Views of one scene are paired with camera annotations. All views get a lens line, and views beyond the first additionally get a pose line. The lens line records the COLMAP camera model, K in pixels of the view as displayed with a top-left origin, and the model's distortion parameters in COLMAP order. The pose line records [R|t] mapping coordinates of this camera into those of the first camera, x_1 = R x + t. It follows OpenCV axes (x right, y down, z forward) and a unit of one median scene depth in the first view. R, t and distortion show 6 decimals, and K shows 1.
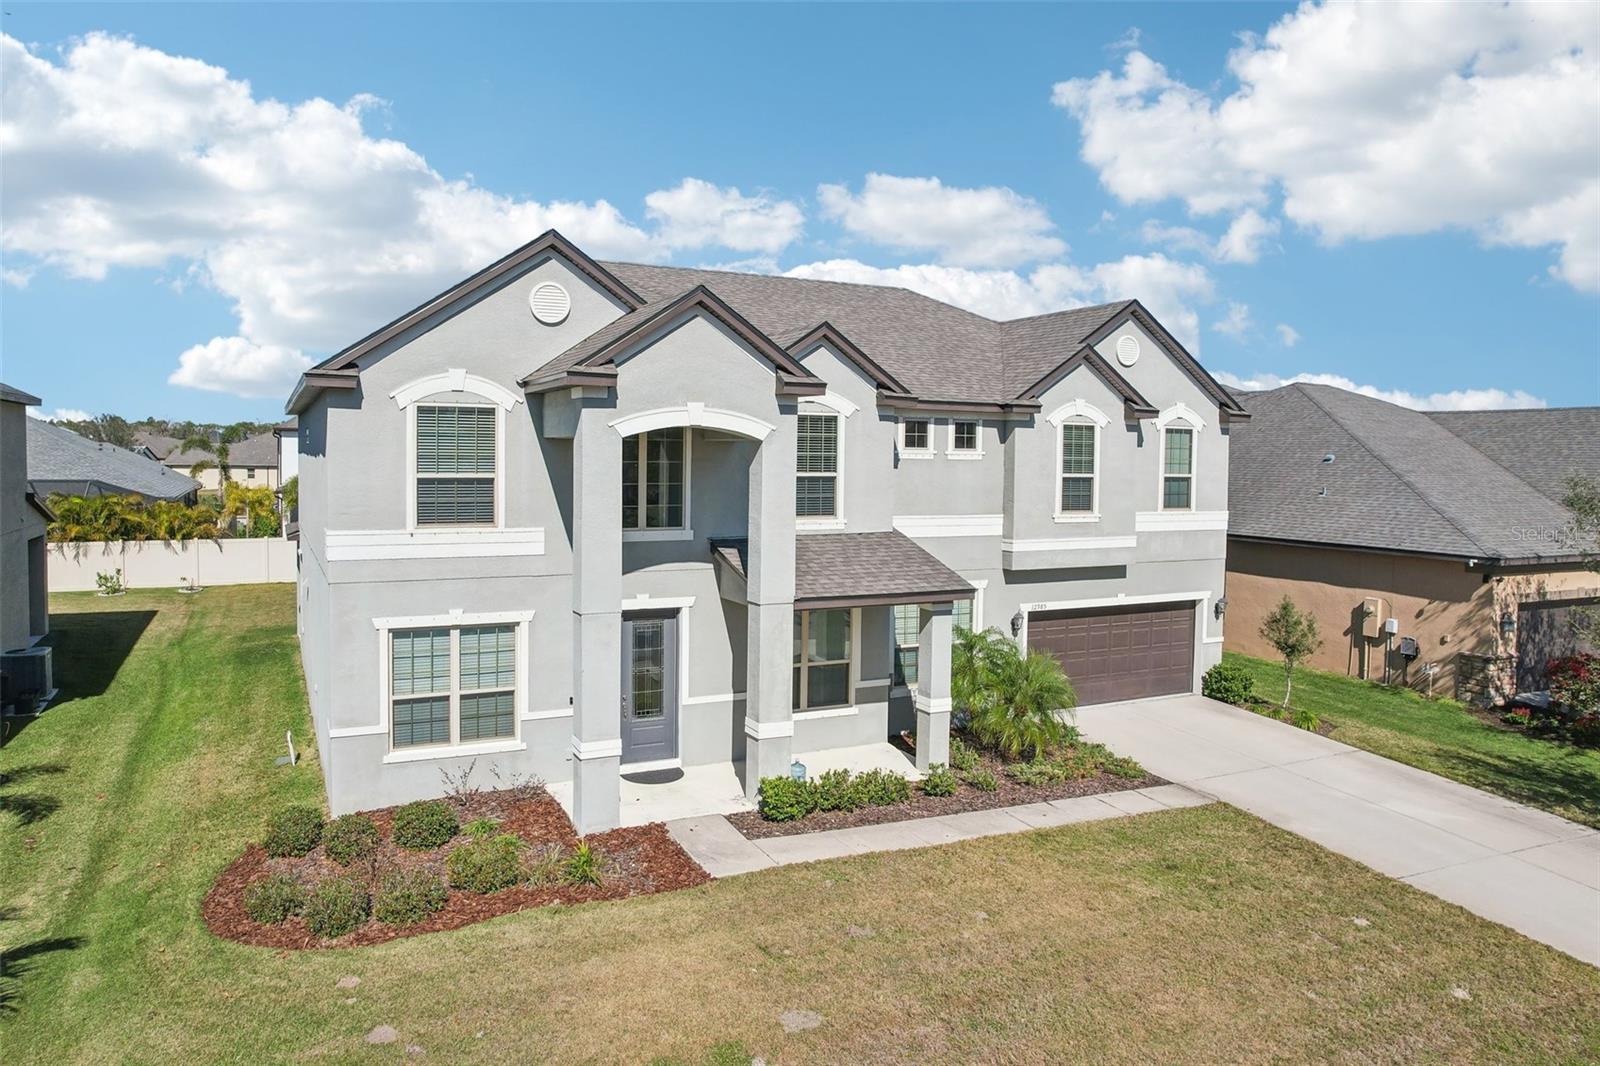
lens RADIAL K [[1002.5, 0, 736.9], [0, 1002.5, 485.2], [0, 0, 1]] dist [-0.034341, -0.000134]
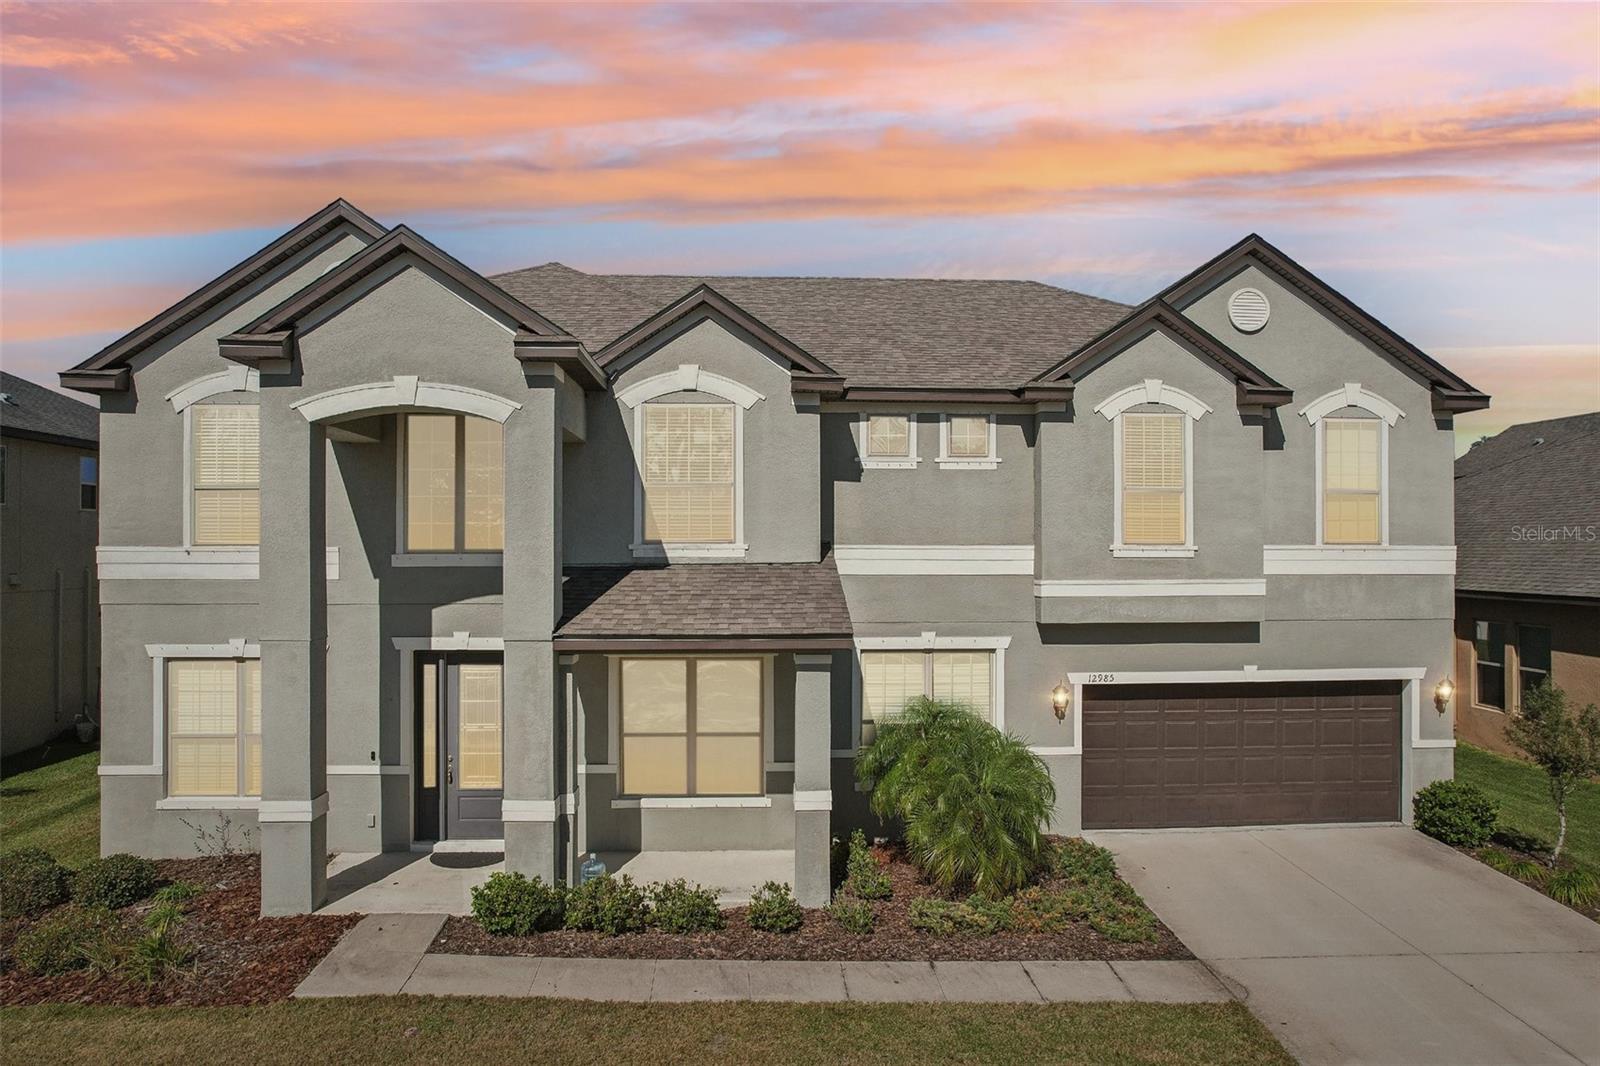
lens RADIAL K [[995.7, 0, 800.0], [0, 995.7, 533.0], [0, 0, 1]] dist [-0.079877, 0.065783]
pose [[0.933217, -0.016540, -0.358933, 0.407904], [-0.000003, 0.998940, -0.046041, 0.059369], [0.359314, 0.042967, 0.932227, 0.314194]]
